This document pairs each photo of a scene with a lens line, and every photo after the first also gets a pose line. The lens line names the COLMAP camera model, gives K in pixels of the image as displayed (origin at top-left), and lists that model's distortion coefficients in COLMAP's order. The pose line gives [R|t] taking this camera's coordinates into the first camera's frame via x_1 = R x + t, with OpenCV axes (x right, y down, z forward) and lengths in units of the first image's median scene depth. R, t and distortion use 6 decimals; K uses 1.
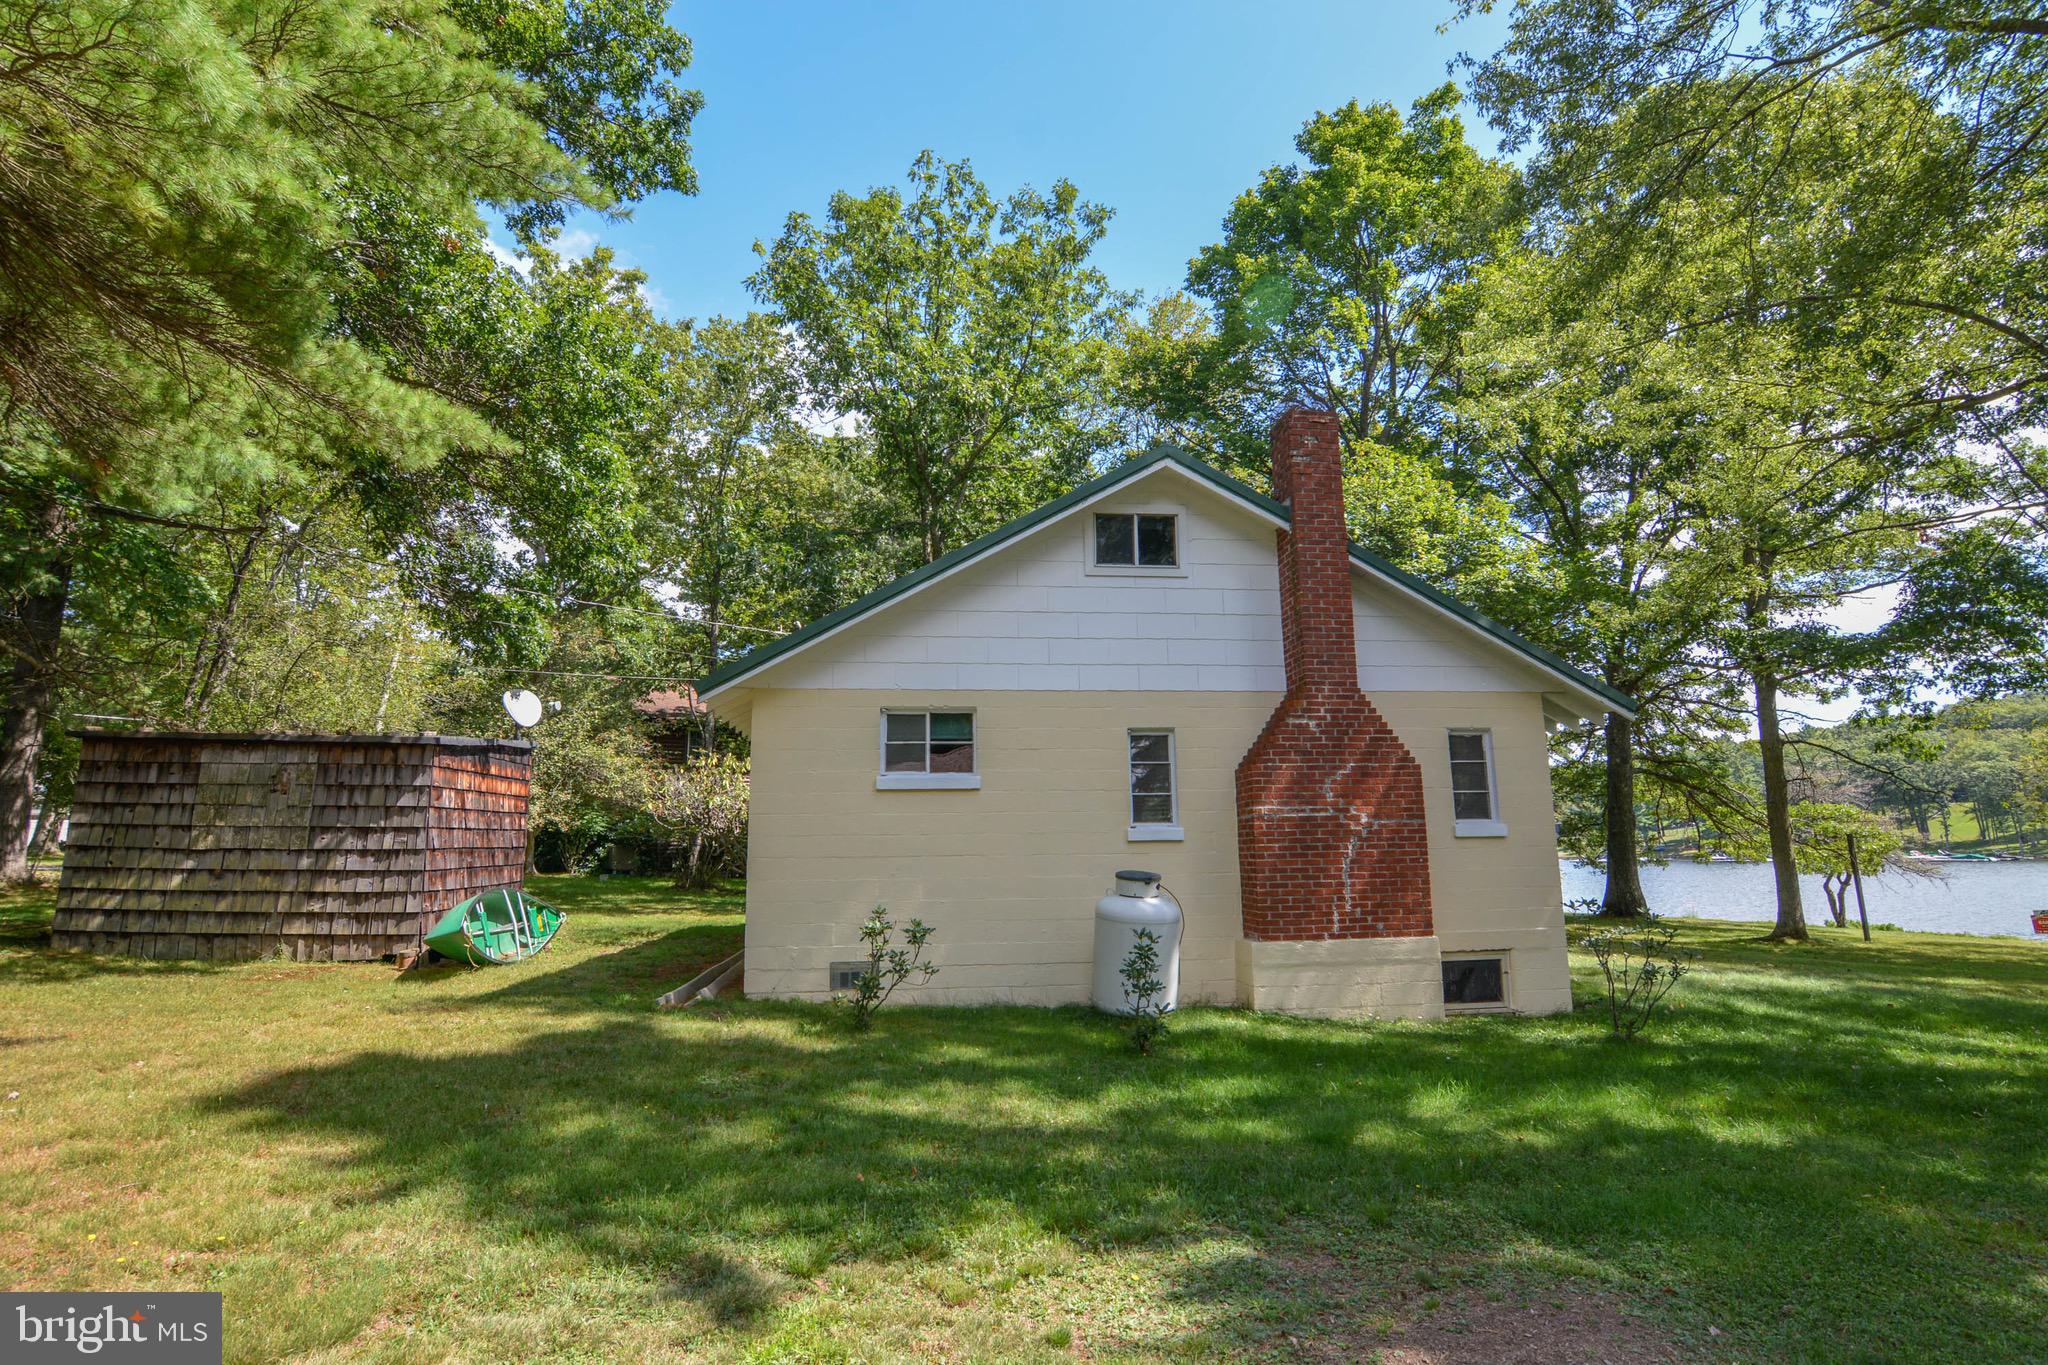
lens RADIAL K [[972.2, 0, 1020.4], [0, 972.2, 681.5], [0, 0, 1]] dist [-0.019556, -0.000819]
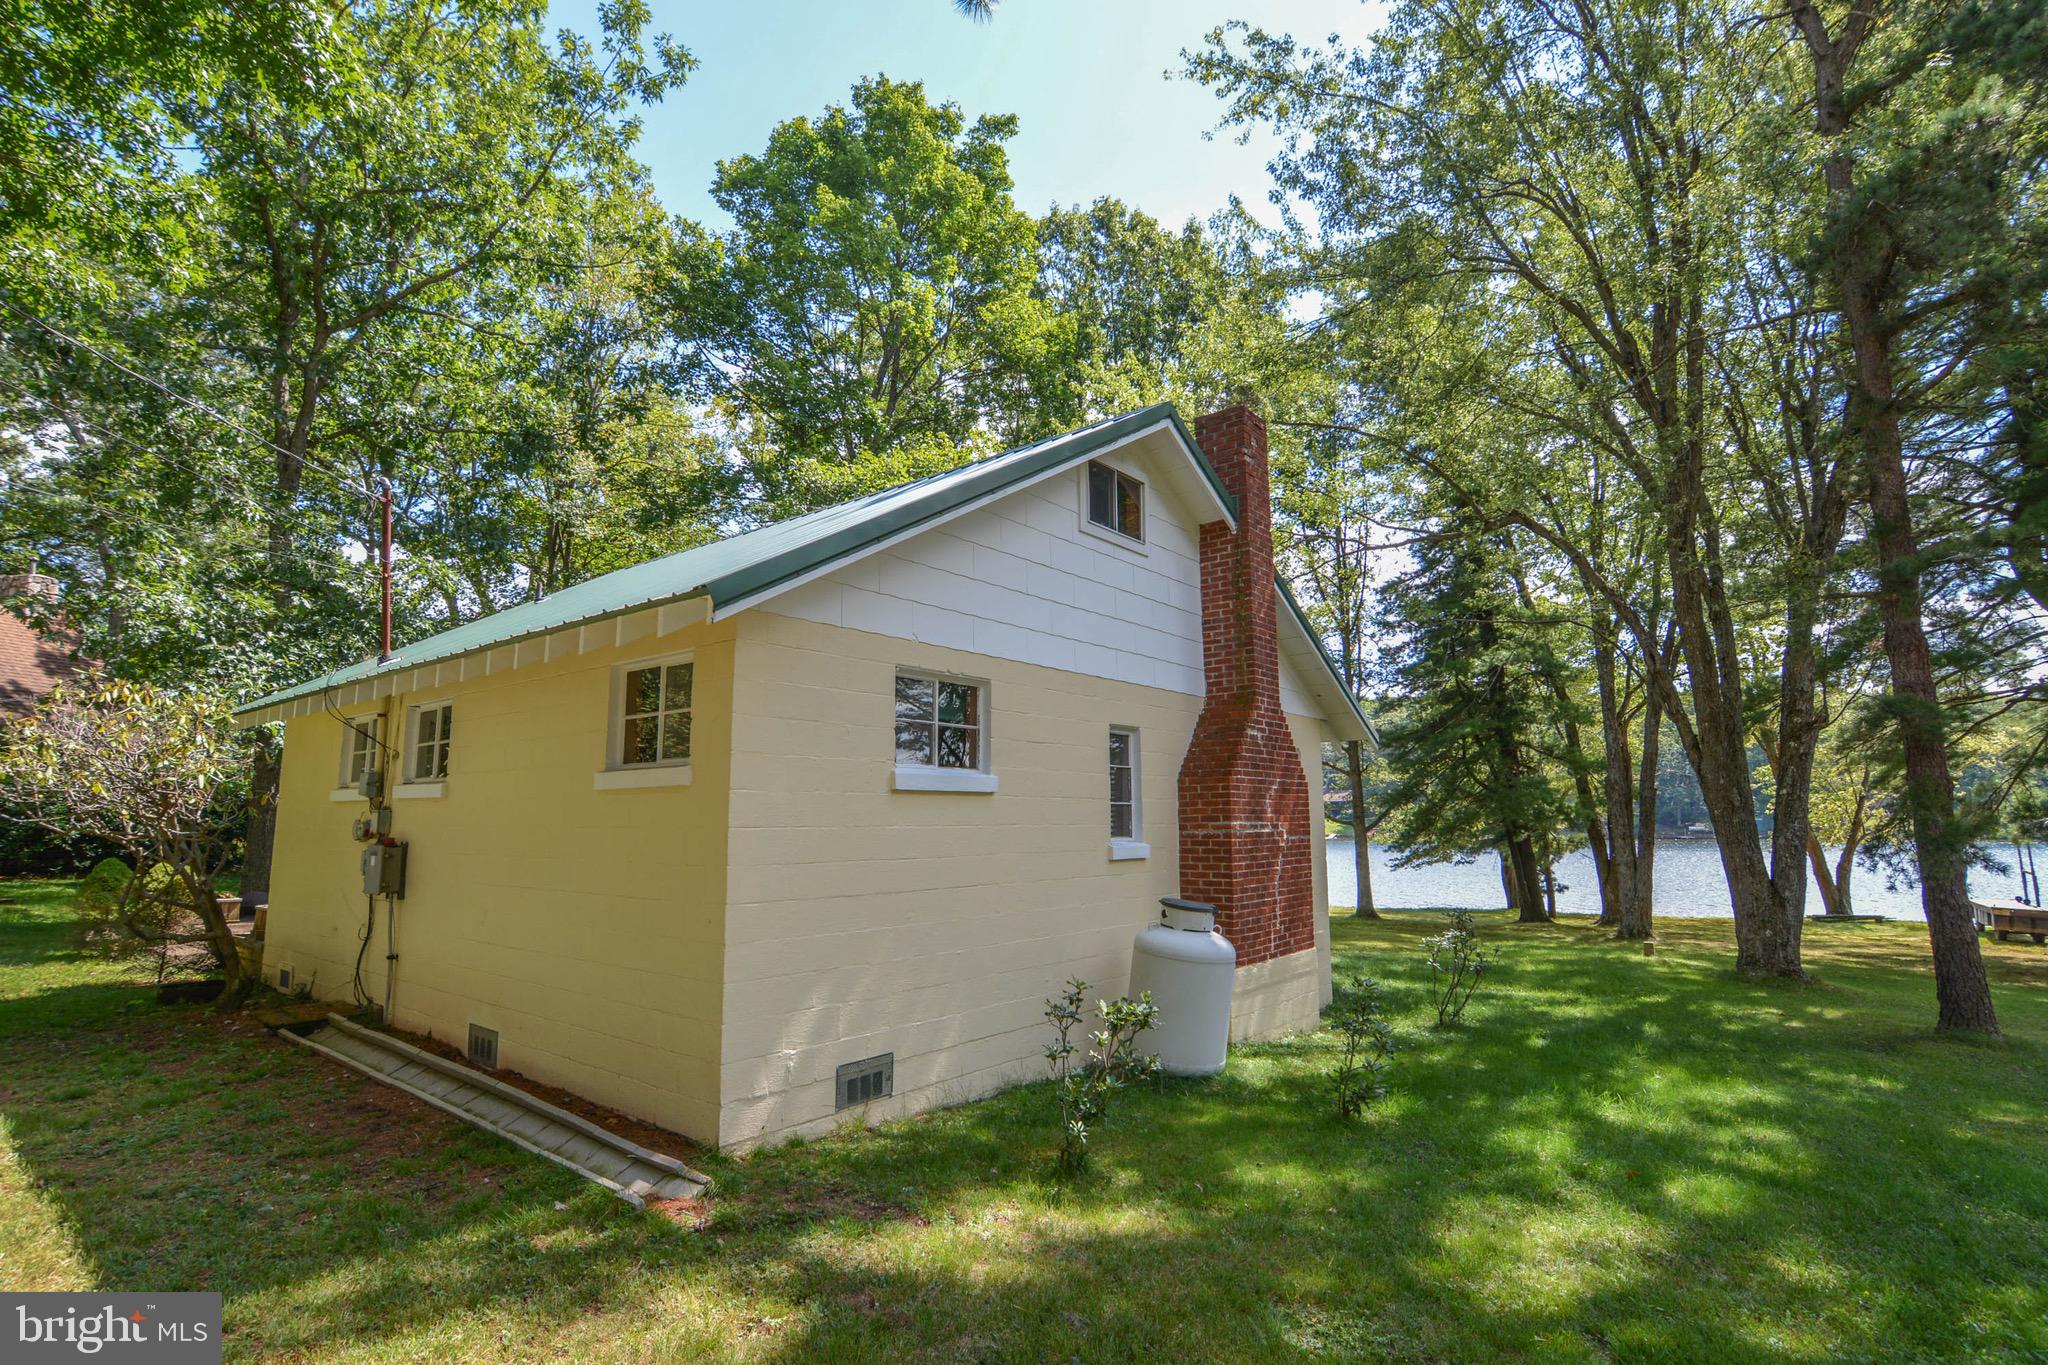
lens RADIAL K [[972.2, 0, 1018.6], [0, 972.2, 688.0], [0, 0, 1]] dist [-0.019556, -0.000819]
pose [[0.714058, 0.102680, 0.692515, -0.512357], [-0.125709, 0.991914, -0.017453, 0.040047], [-0.688707, -0.074593, 0.721192, 0.441540]]
